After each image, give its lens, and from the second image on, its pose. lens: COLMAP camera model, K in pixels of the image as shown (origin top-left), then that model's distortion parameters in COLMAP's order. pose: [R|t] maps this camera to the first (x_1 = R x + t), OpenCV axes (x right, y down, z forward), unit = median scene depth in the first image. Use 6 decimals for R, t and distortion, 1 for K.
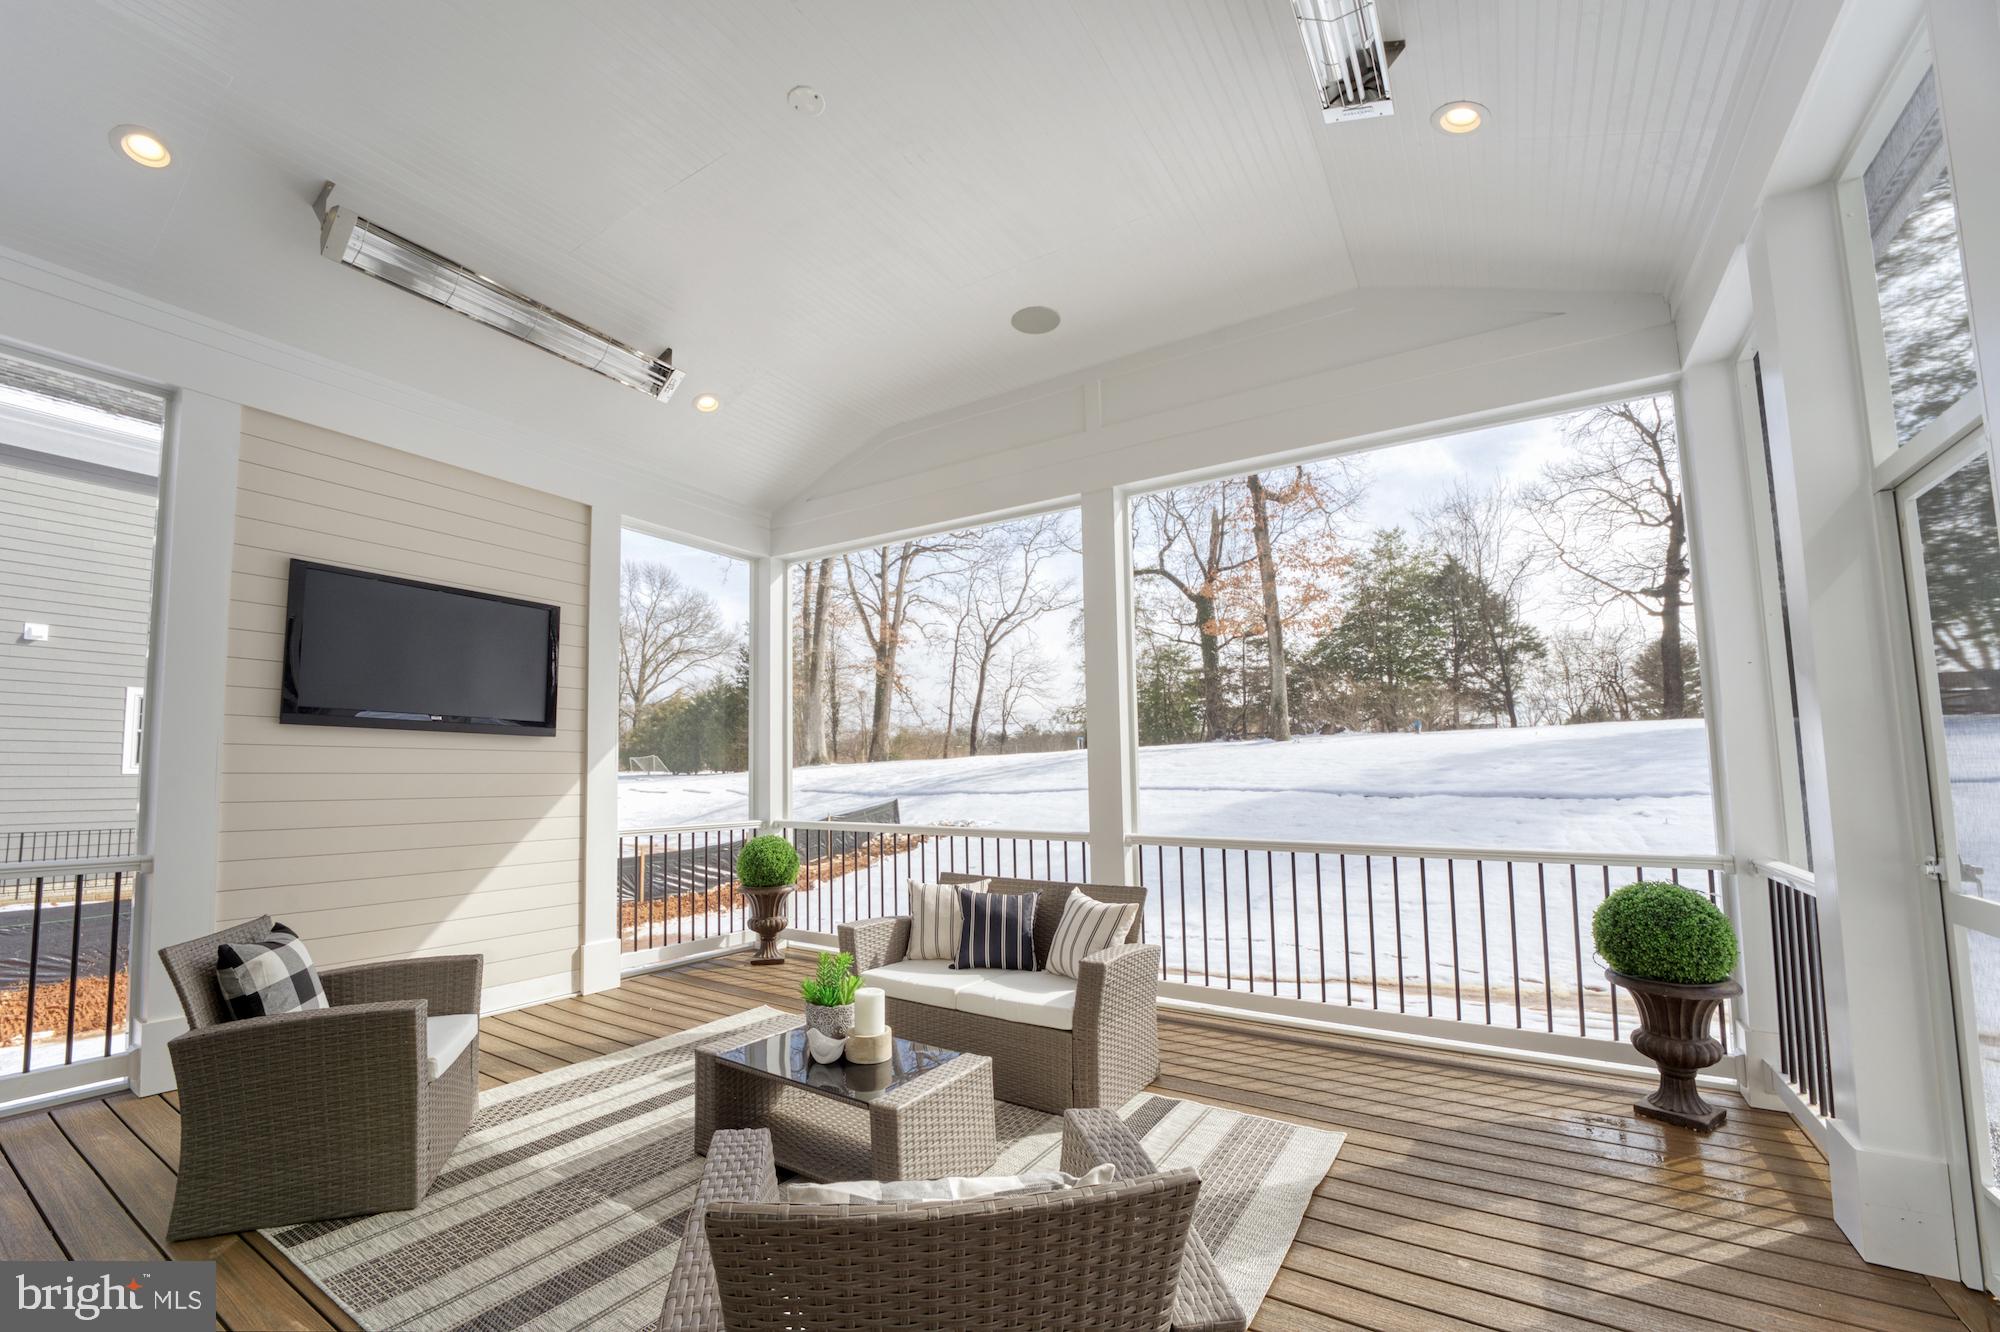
lens RADIAL K [[806.4, 0, 992.3], [0, 806.4, 673.6], [0, 0, 1]] dist [-0.014291, -0.000372]
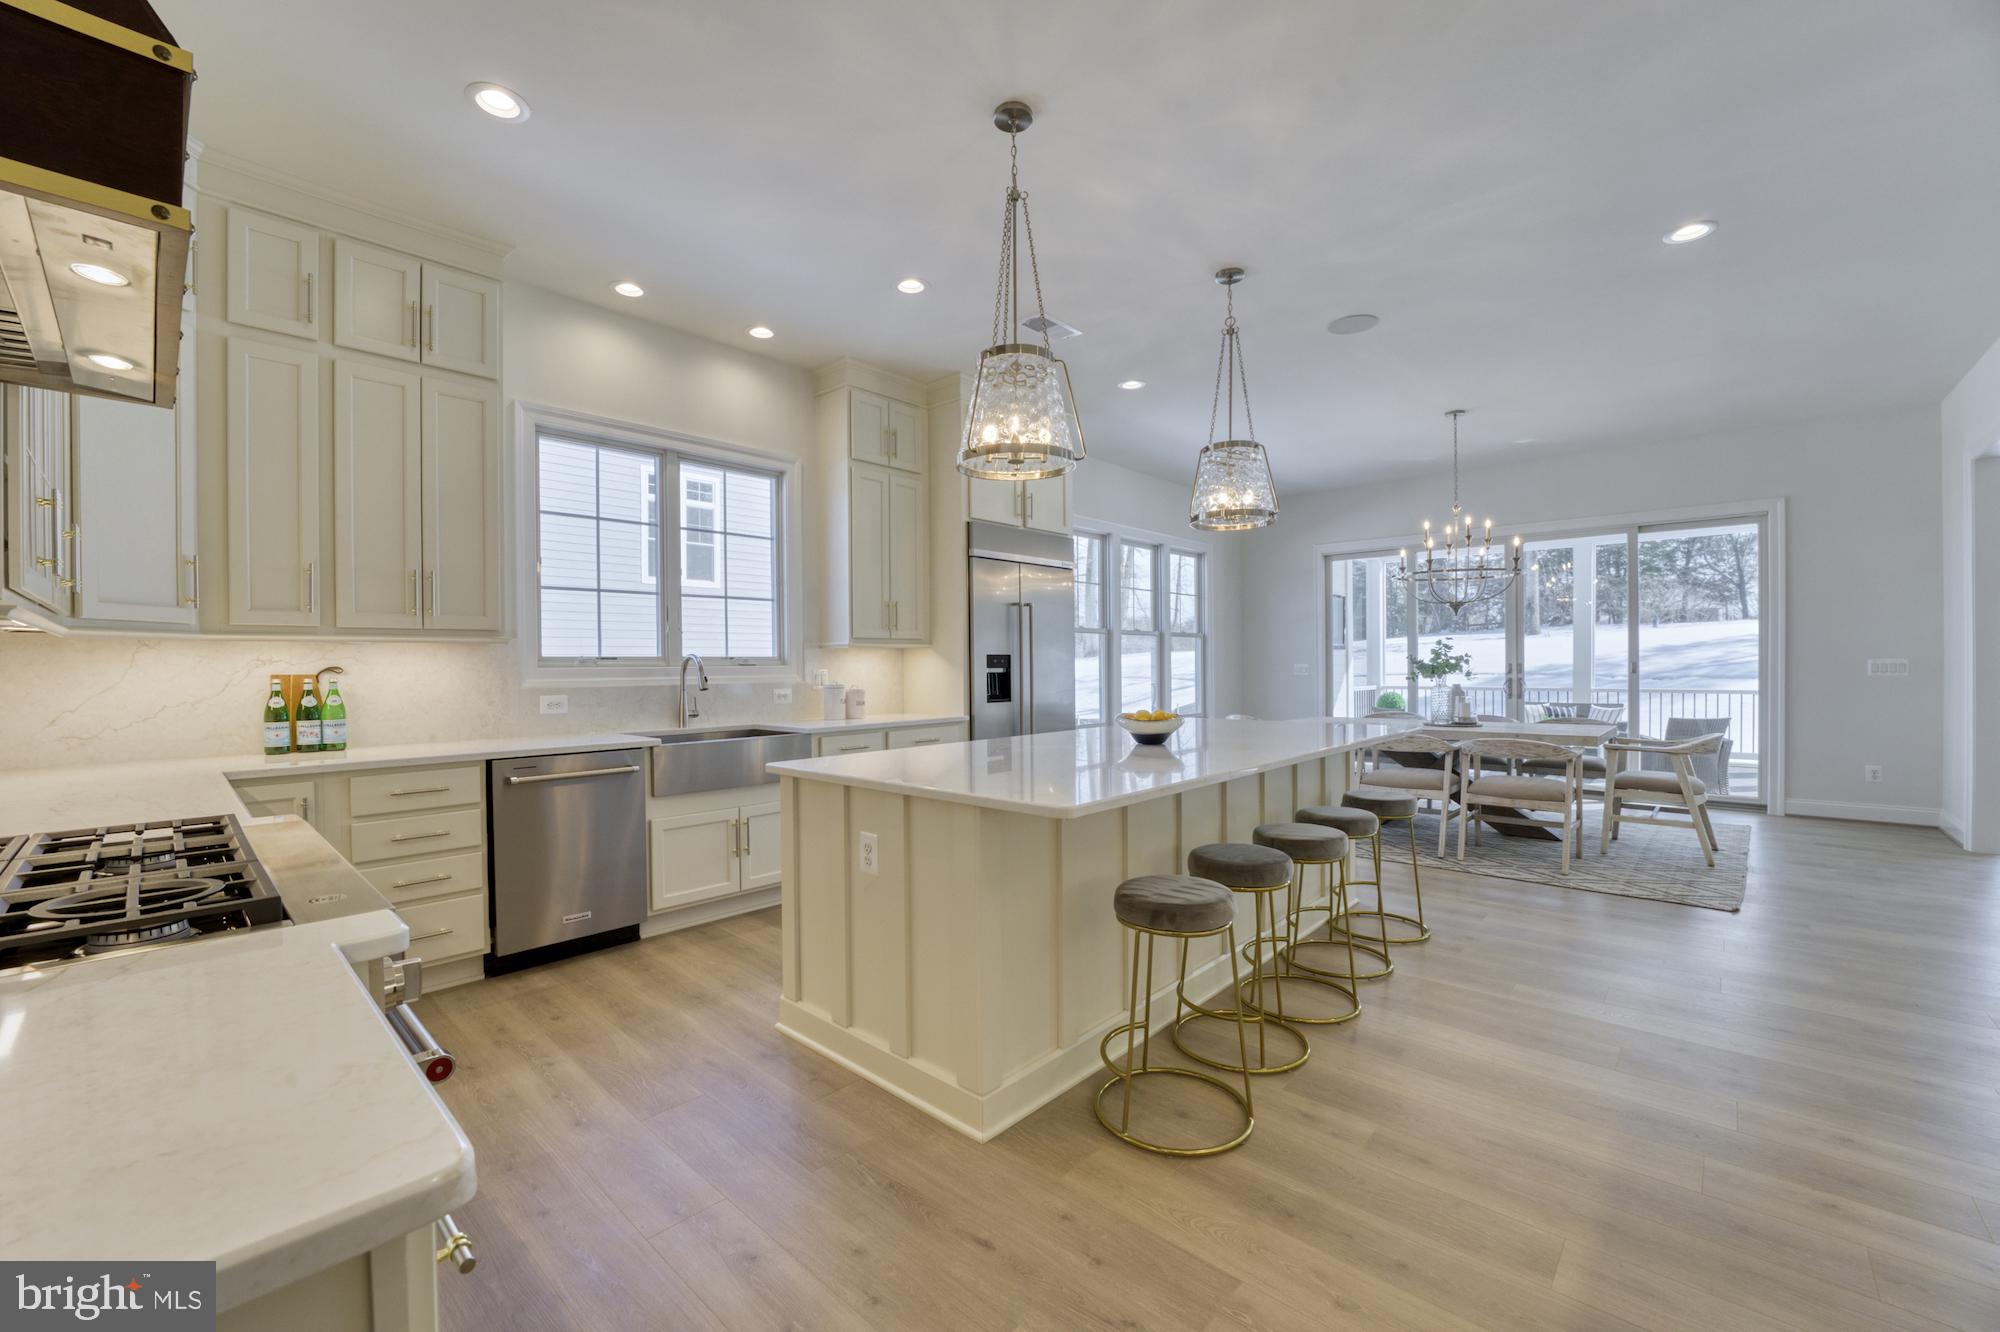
lens RADIAL K [[806.4, 0, 997.4], [0, 806.4, 664.7], [0, 0, 1]] dist [-0.014291, -0.000372]
pose [[0.986050, -0.003021, -0.166422, -0.141937], [0.024598, 0.991502, 0.127746, -0.026941], [0.164622, -0.130058, 0.977745, -0.191650]]
